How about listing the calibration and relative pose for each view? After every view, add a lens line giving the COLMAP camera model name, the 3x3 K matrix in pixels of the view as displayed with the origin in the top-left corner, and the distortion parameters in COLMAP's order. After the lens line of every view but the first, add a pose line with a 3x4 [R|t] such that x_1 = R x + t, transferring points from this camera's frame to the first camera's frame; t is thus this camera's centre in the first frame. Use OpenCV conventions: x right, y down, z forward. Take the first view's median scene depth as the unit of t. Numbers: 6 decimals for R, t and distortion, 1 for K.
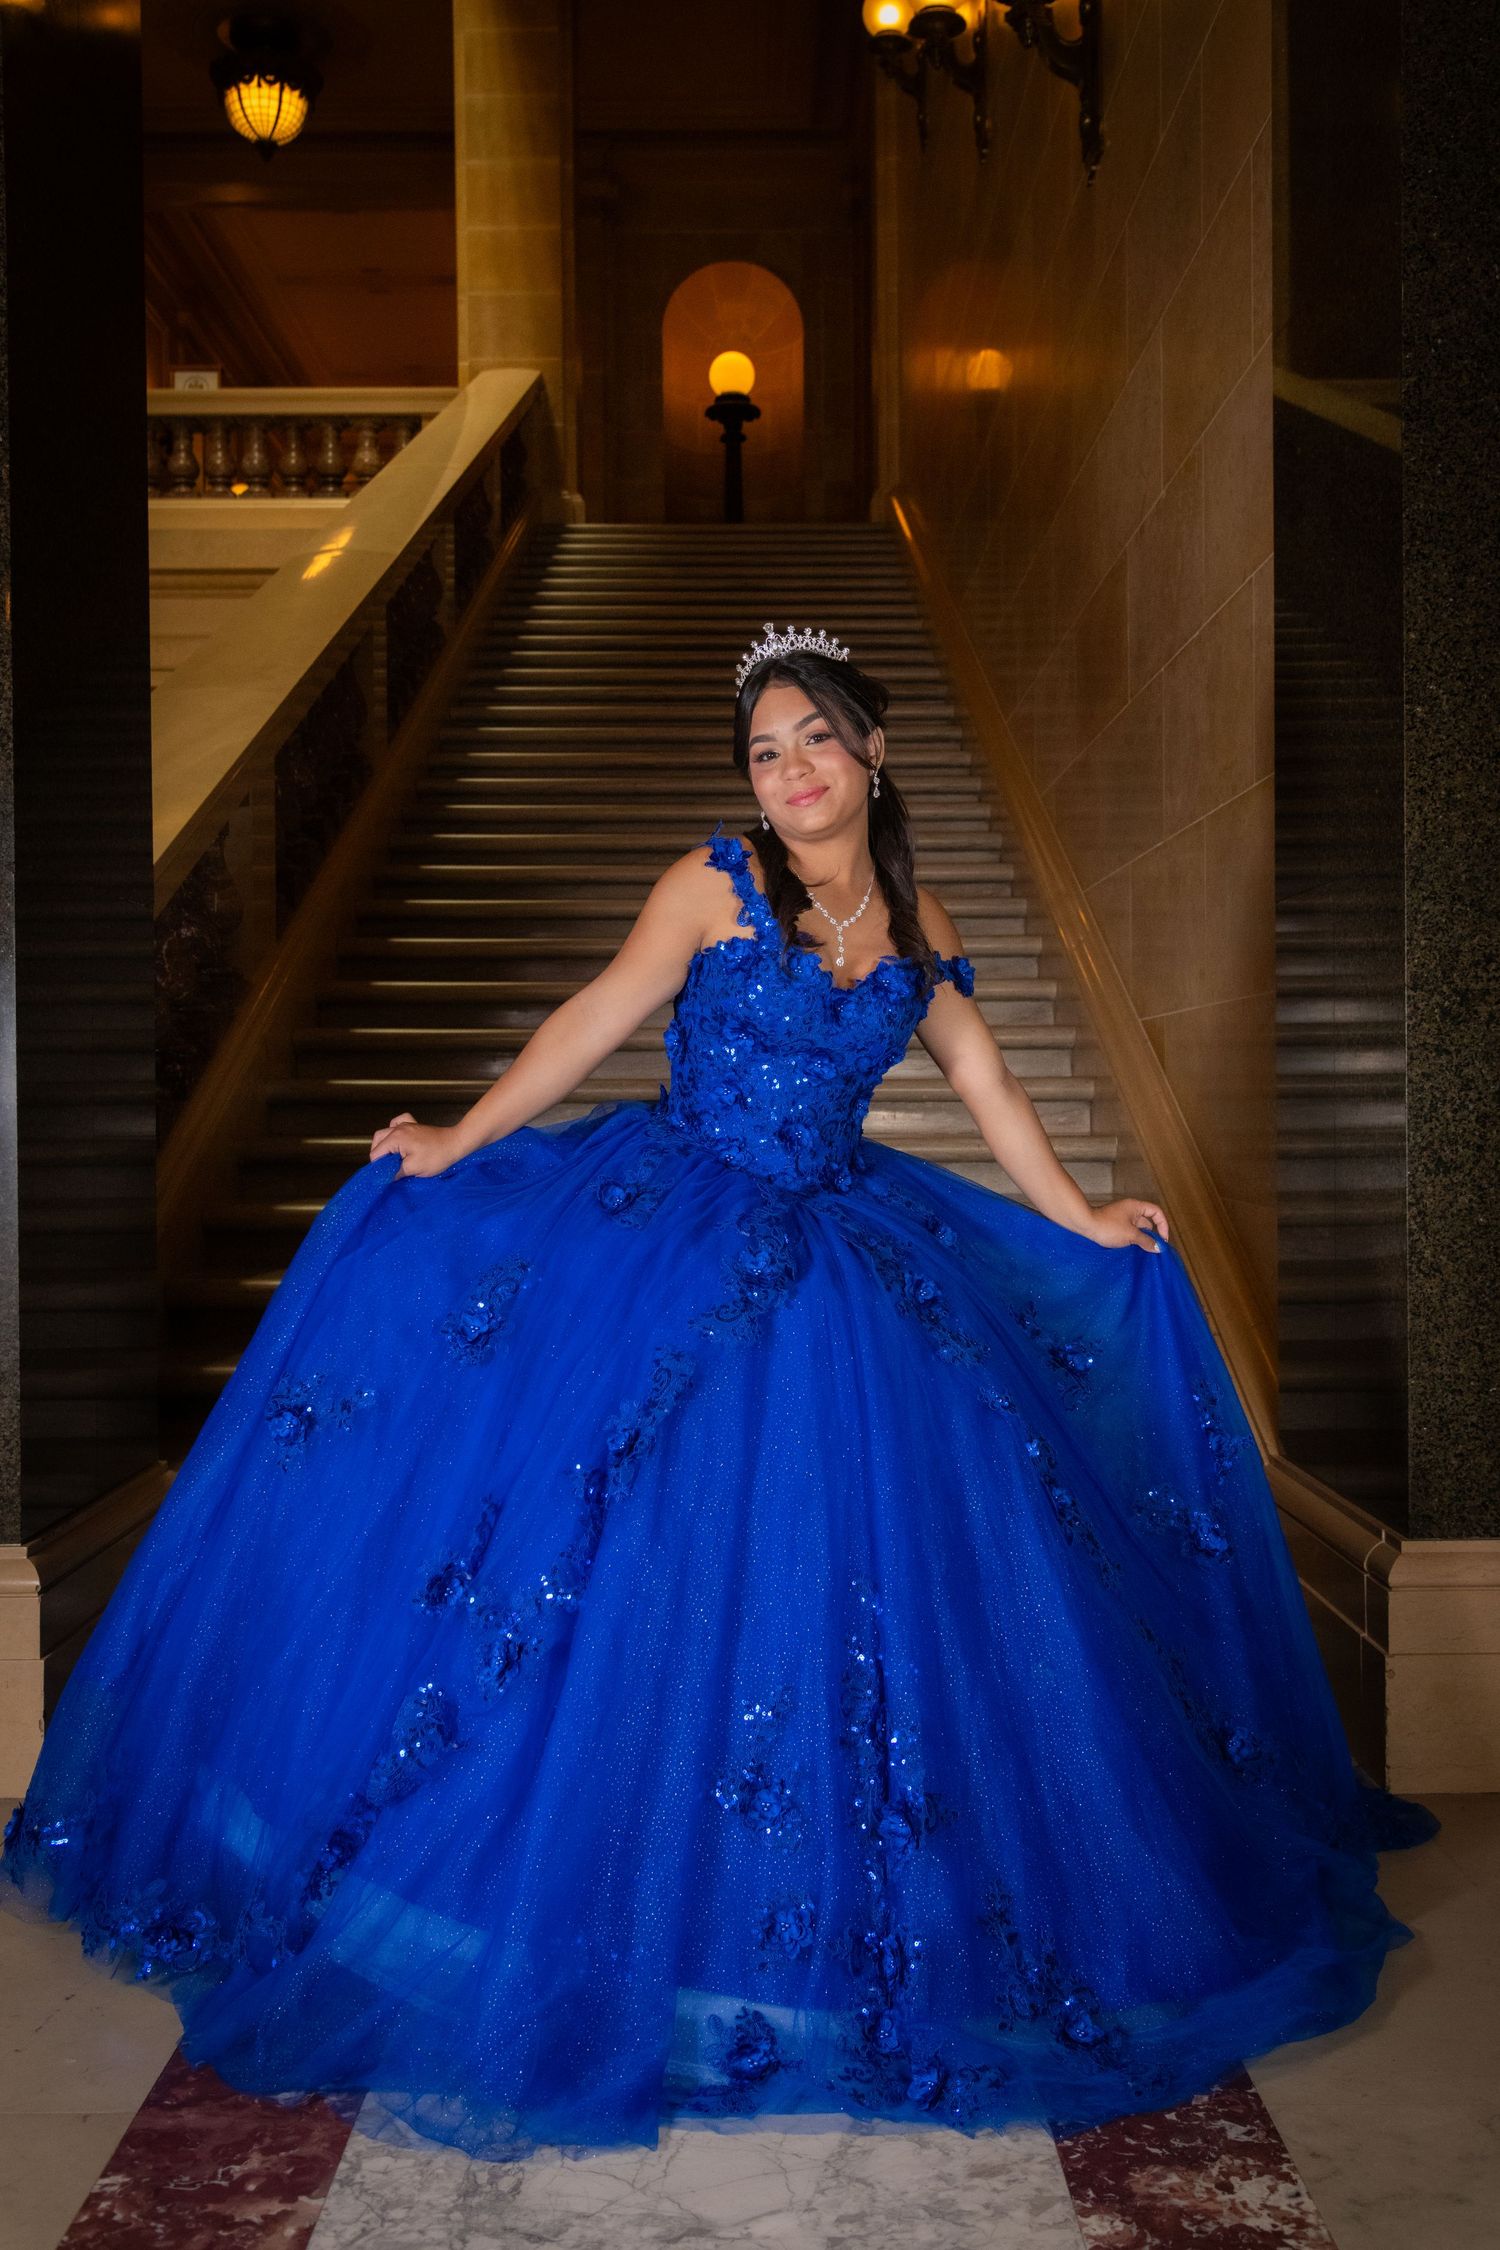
lens RADIAL K [[2226.9, 0, 746.1], [0, 2226.9, 1136.9], [0, 0, 1]] dist [0.011170, 0.000000]
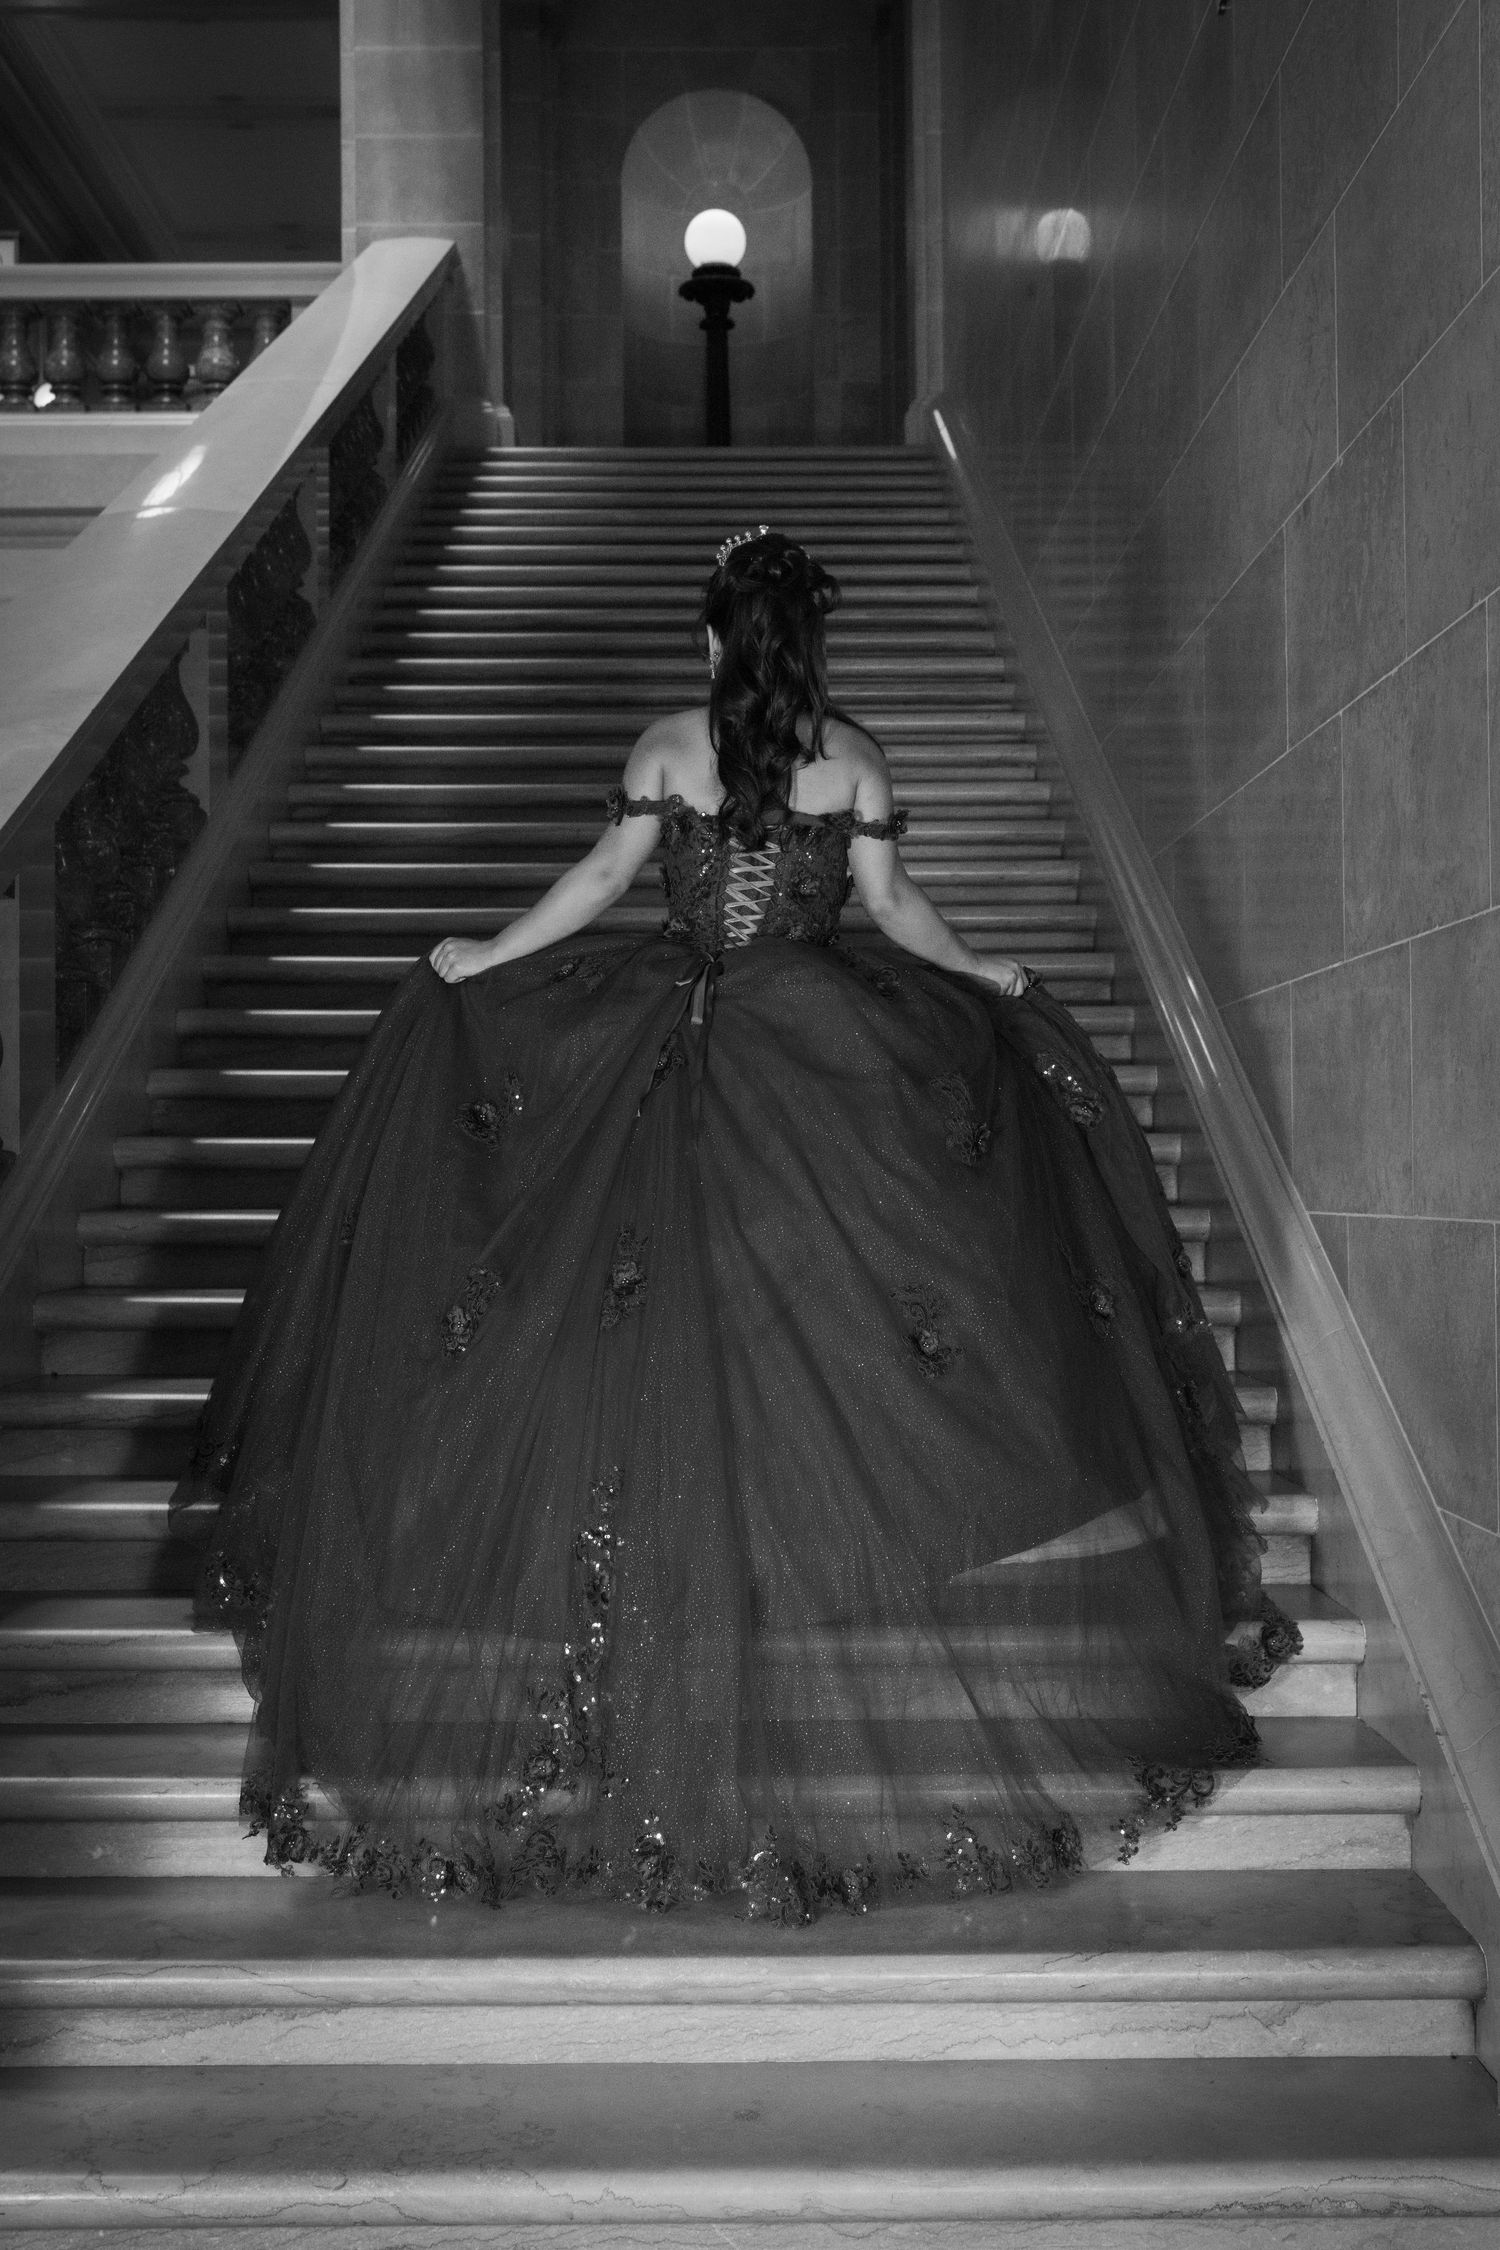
lens RADIAL K [[2980.2, 0, 743.4], [0, 2980.2, 1125.7], [0, 0, 1]] dist [-0.002538, 0.000000]
pose [[0.999996, 0.000294, 0.002932, 0.000123], [-0.000190, 0.999375, -0.035355, -0.020703], [-0.002941, 0.035355, 0.999370, 0.036197]]
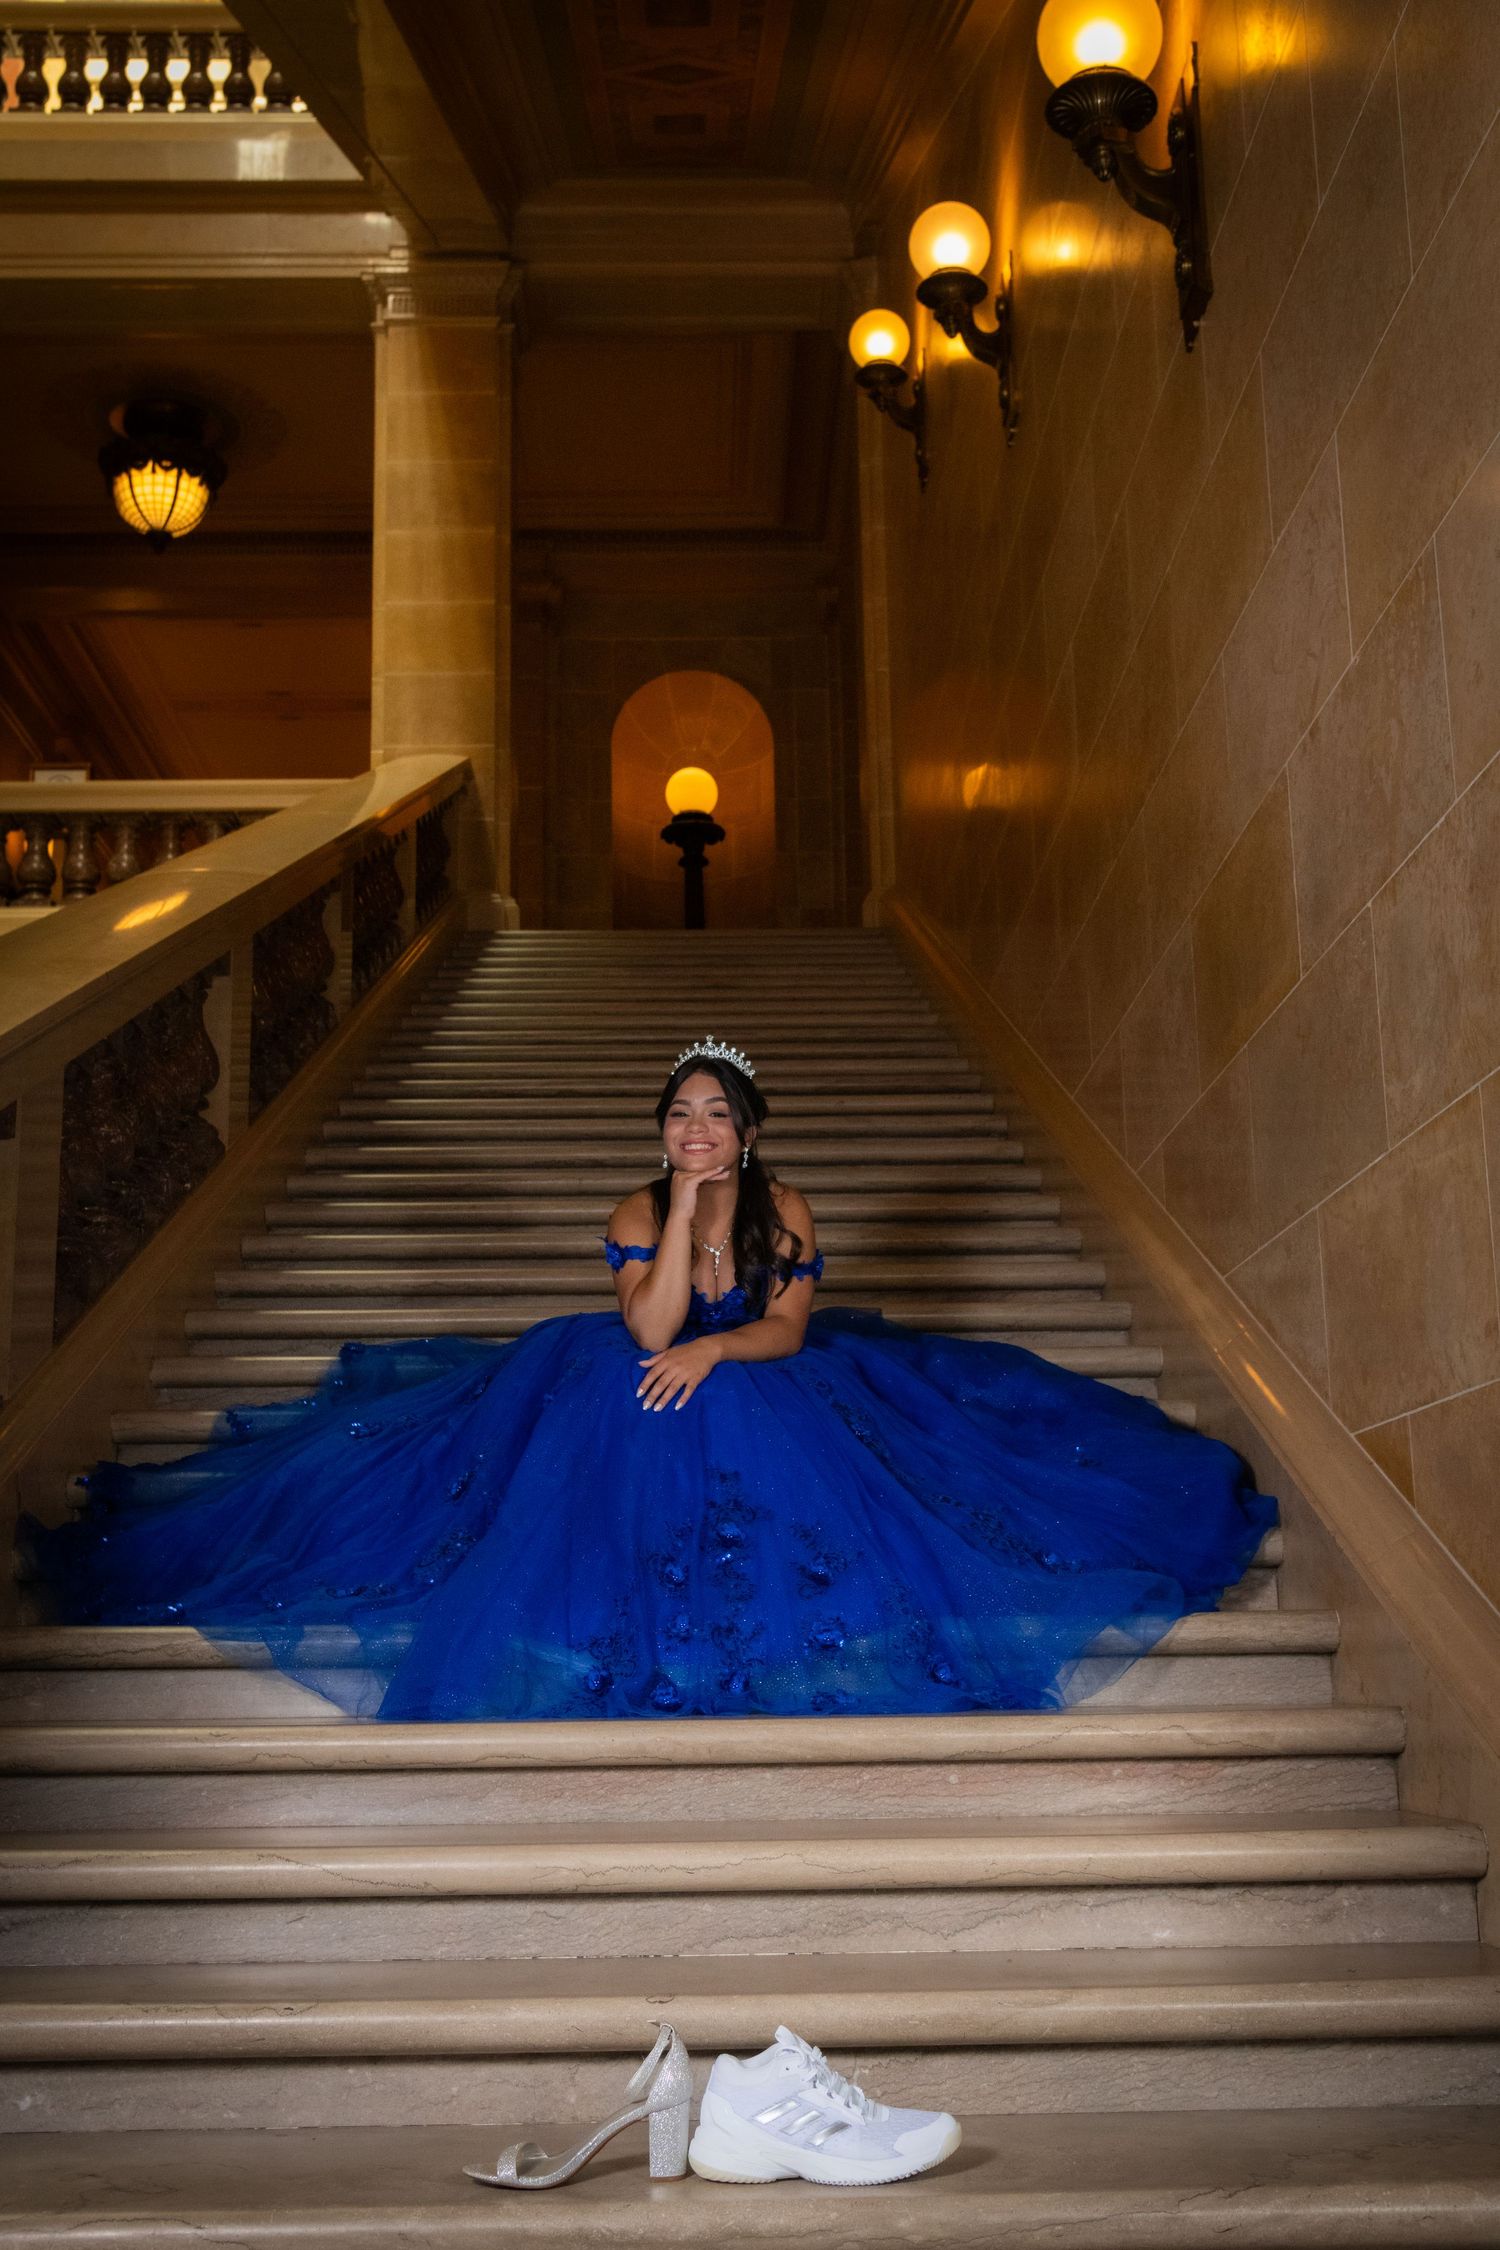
lens RADIAL K [[2526.8, 0, 749.4], [0, 2526.8, 1134.9], [0, 0, 1]] dist [0.011672, 0.000000]
pose [[0.999784, -0.004738, 0.020232, -0.006797], [0.009156, 0.974488, -0.224254, 0.011439], [-0.018653, 0.224391, 0.974321, 0.112001]]
